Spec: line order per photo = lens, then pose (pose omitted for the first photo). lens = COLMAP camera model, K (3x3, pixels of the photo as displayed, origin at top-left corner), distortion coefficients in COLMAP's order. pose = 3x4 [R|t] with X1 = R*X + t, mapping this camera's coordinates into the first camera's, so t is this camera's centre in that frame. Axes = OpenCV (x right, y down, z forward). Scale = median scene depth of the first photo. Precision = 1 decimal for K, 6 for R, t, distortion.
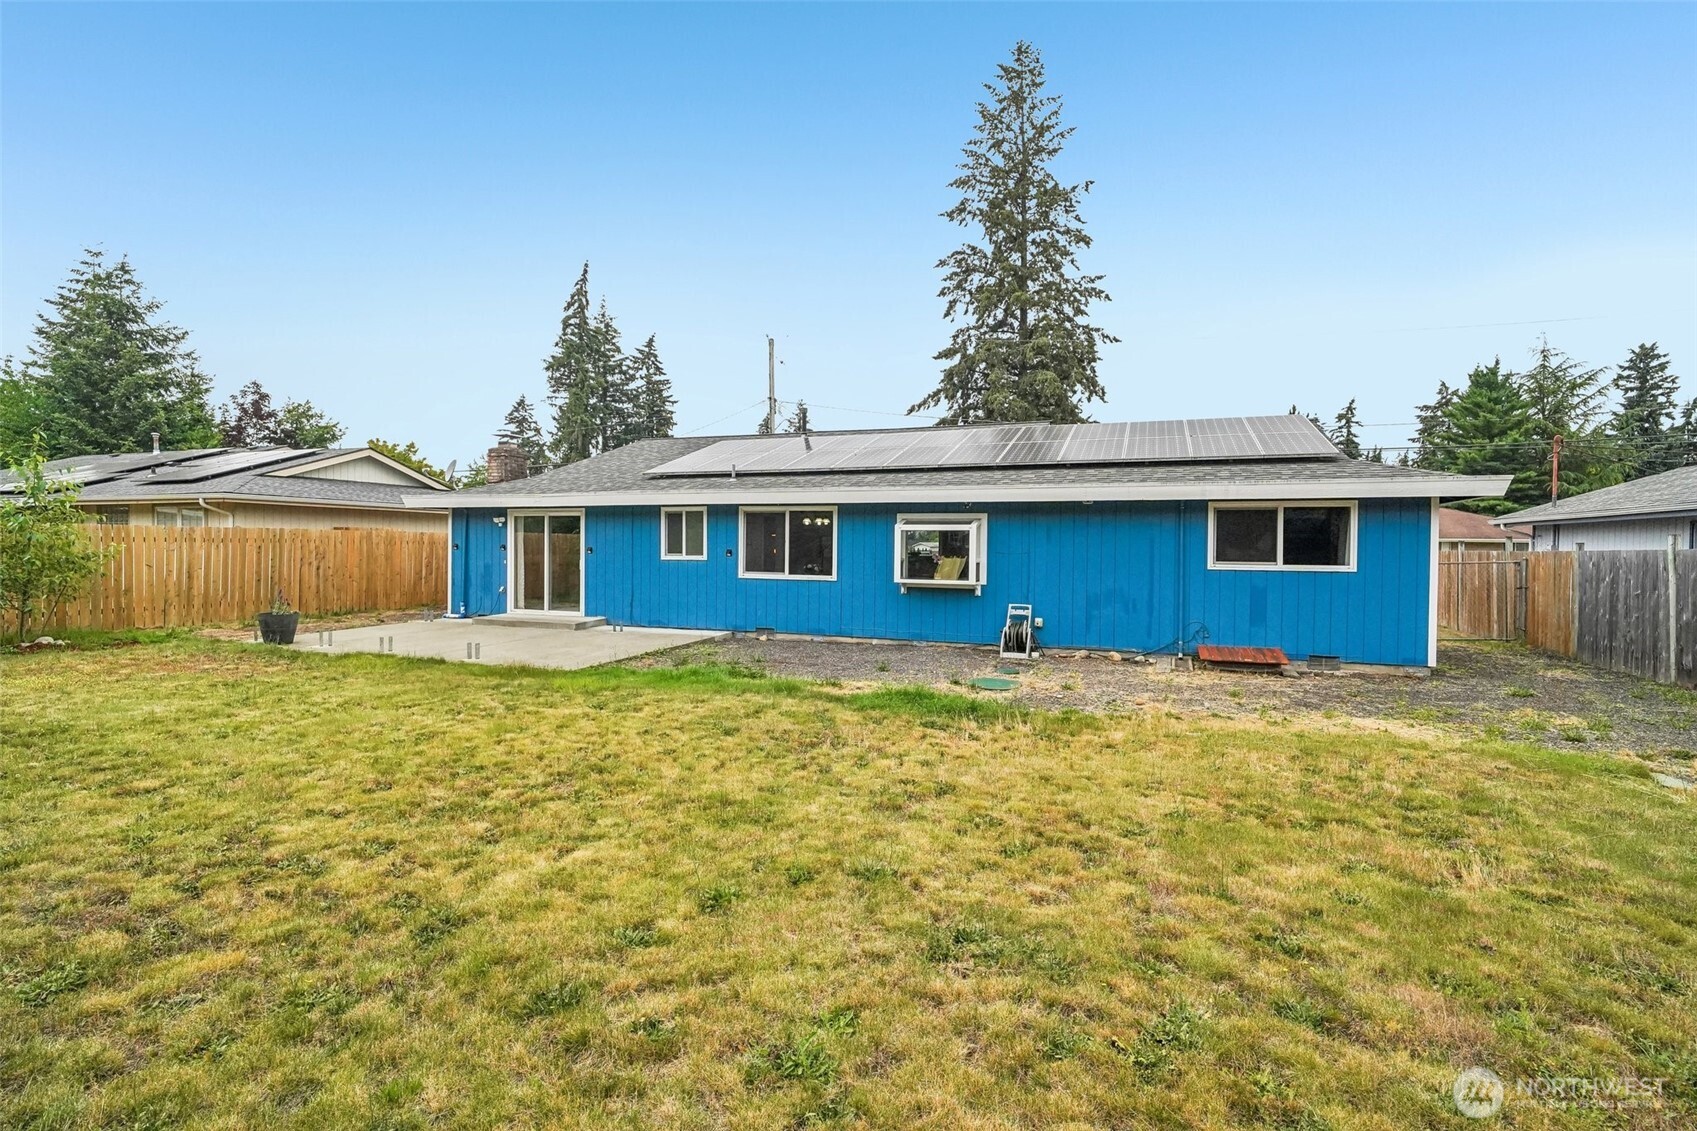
lens RADIAL K [[810.9, 0, 851.5], [0, 810.9, 553.8], [0, 0, 1]] dist [-0.022708, 0.010328]
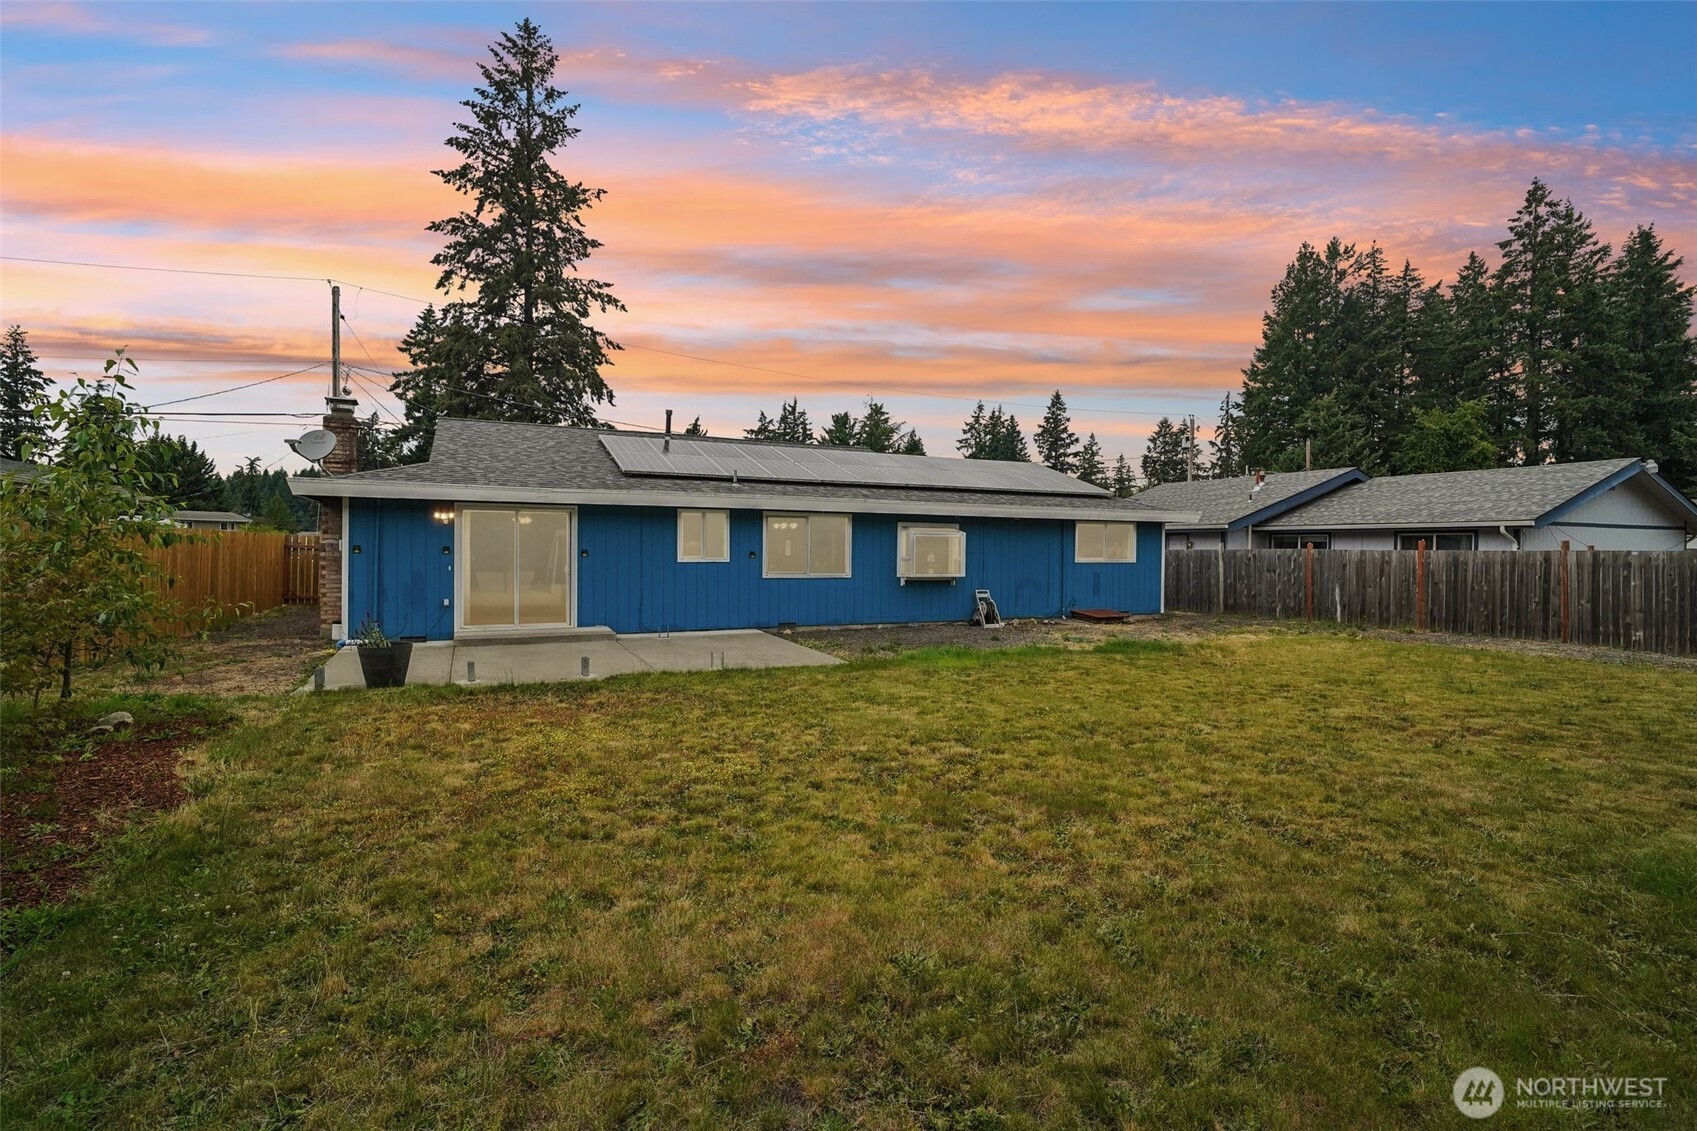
lens RADIAL K [[810.9, 0, 857.6], [0, 810.9, 557.4], [0, 0, 1]] dist [-0.022708, 0.010328]
pose [[0.681475, -0.011738, 0.731747, -0.235796], [0.003344, 0.999911, 0.012926, -0.003038], [-0.731834, -0.006362, 0.681454, 0.050209]]
